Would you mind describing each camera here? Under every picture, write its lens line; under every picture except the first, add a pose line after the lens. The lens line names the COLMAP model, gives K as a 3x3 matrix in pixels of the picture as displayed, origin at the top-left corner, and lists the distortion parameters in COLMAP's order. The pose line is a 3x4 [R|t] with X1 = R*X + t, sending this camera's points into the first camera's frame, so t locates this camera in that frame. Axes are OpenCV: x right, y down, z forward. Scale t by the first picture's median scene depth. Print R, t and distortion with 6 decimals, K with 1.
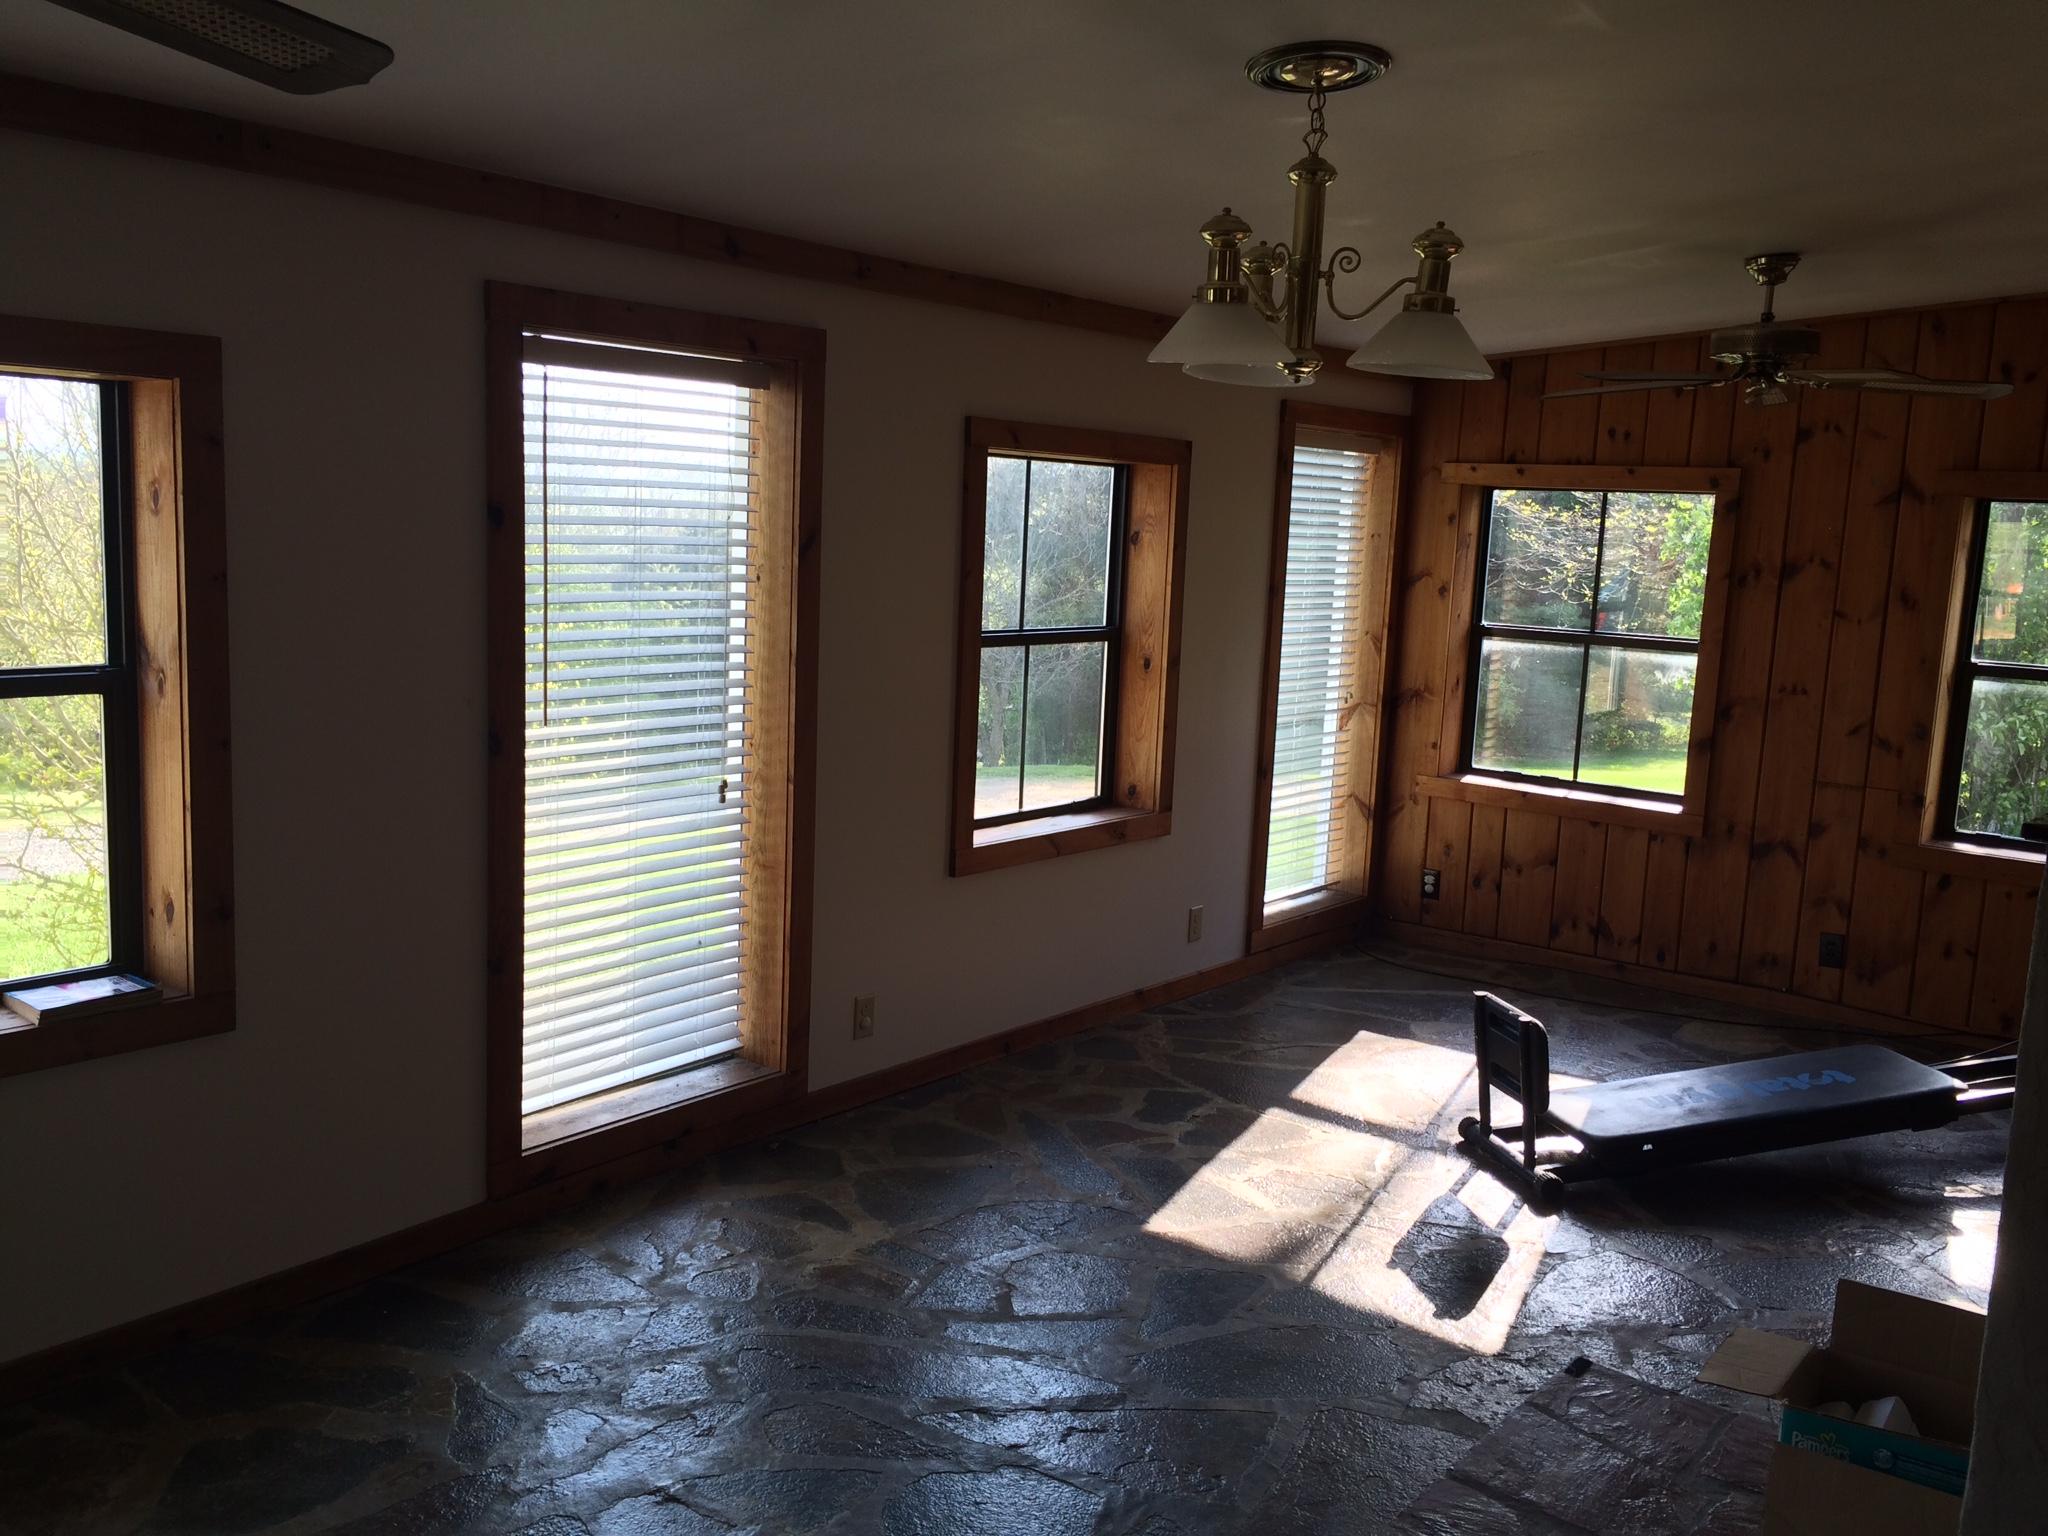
lens RADIAL K [[1735.1, 0, 1021.4], [0, 1735.1, 767.8], [0, 0, 1]] dist [0.038523, -0.021911]
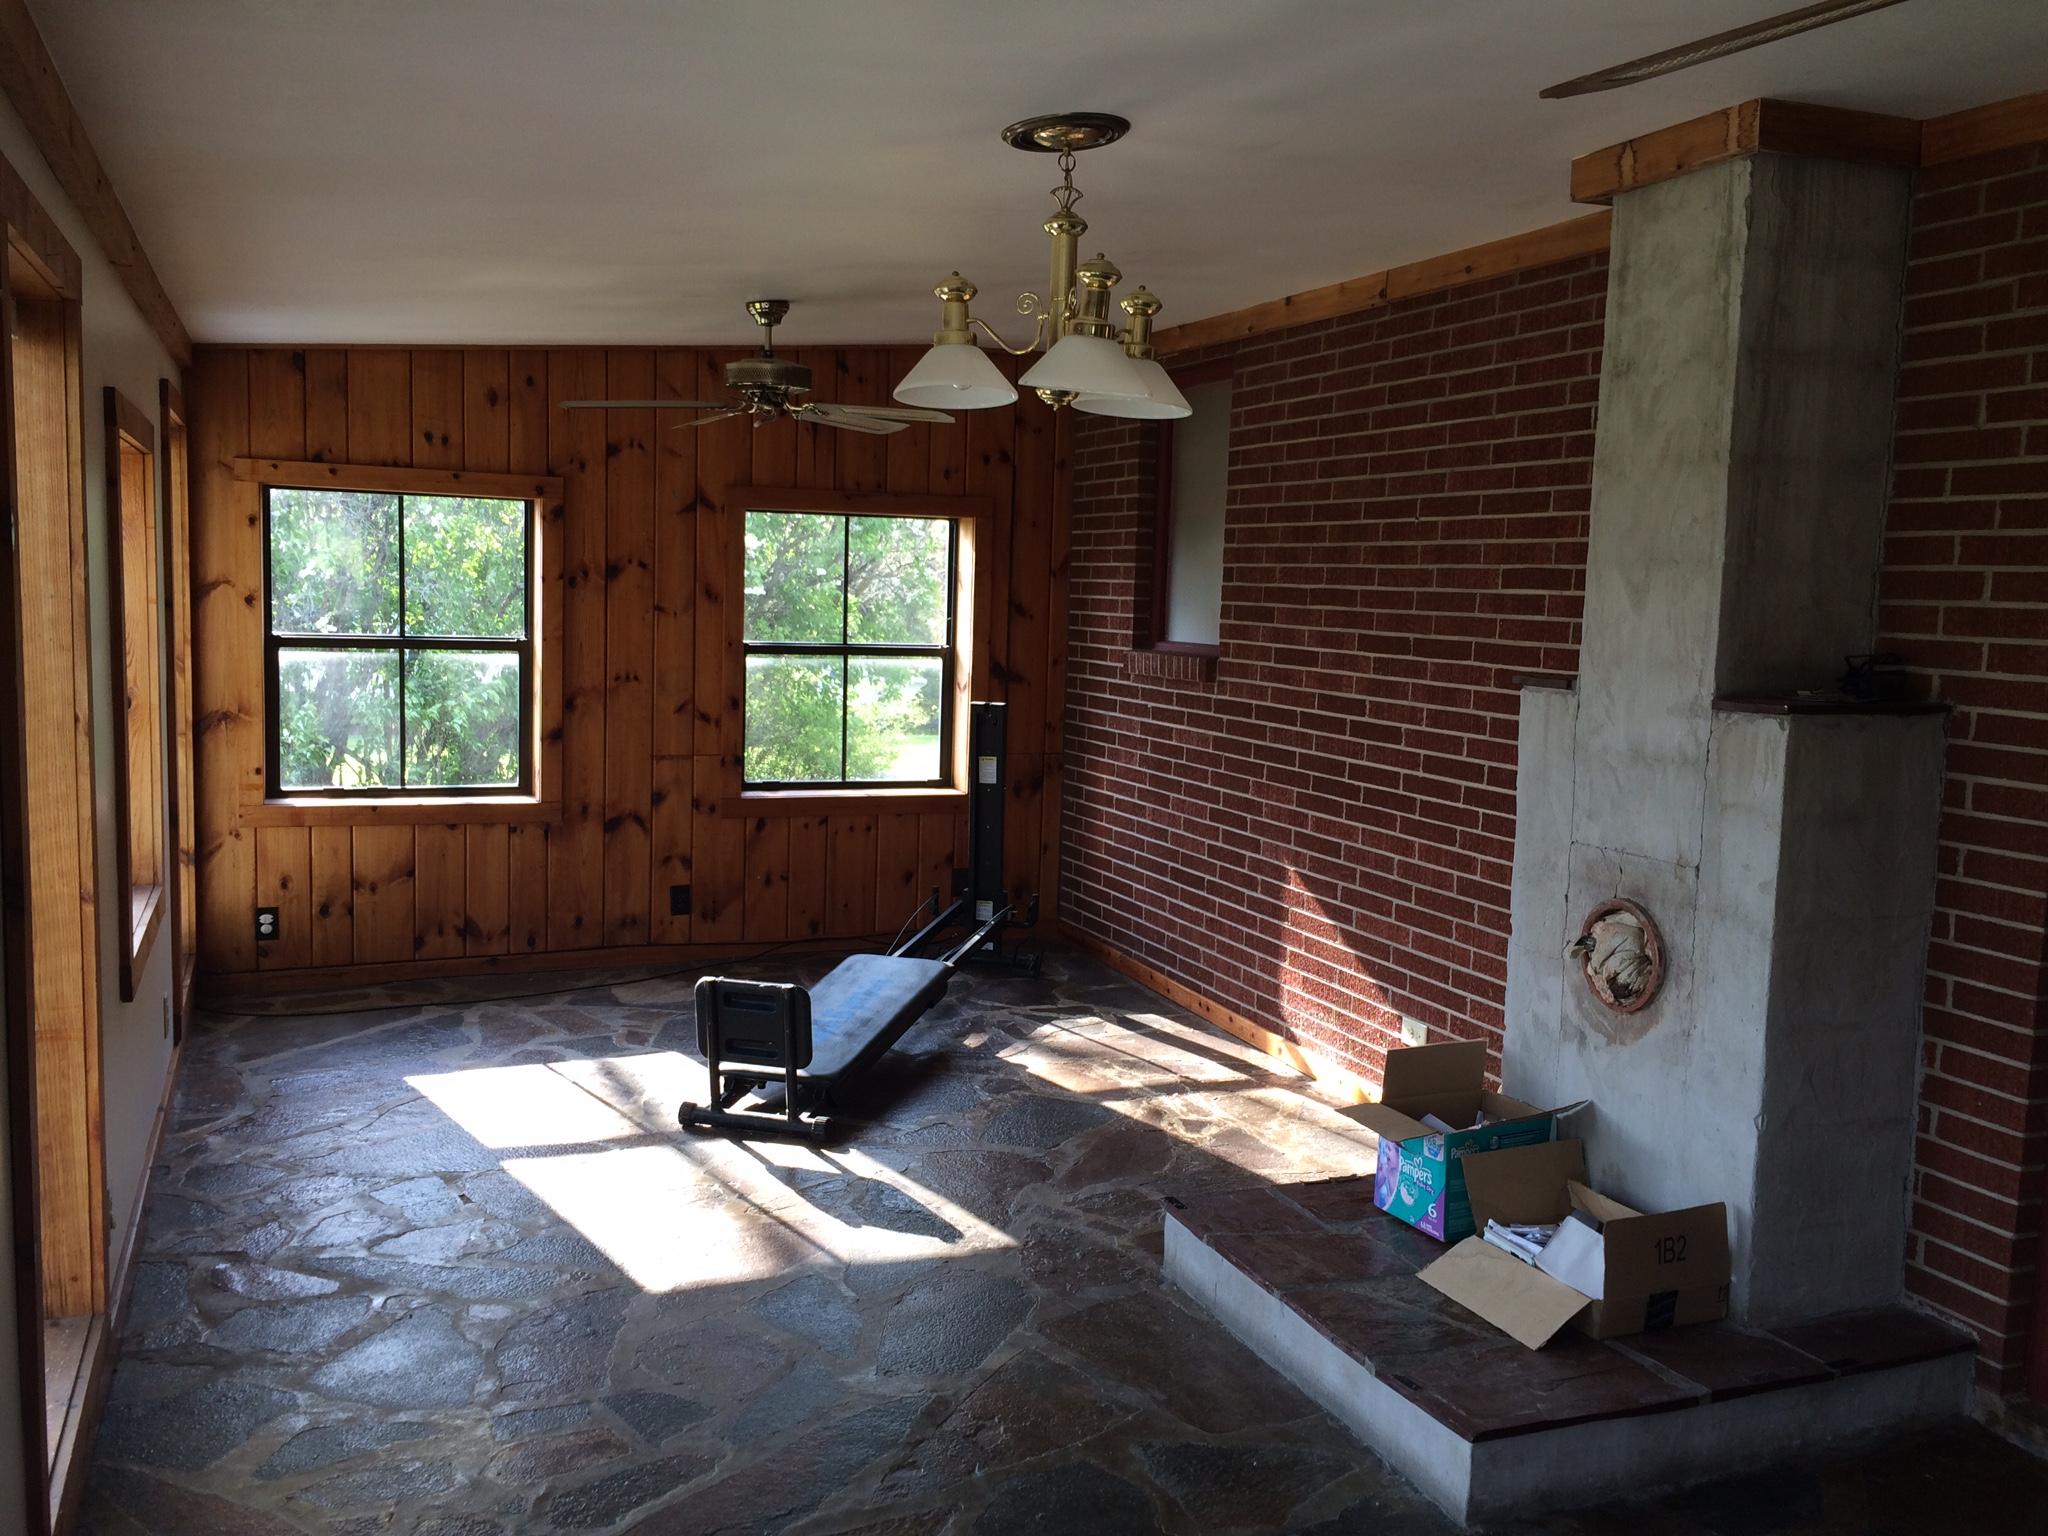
lens RADIAL K [[1735.1, 0, 1025.9], [0, 1735.1, 764.8], [0, 0, 1]] dist [0.038523, -0.021911]
pose [[0.472381, -0.118913, 0.873336, -0.408651], [0.118069, 0.990464, 0.070998, -0.037337], [-0.873451, 0.069576, 0.481916, 0.238525]]
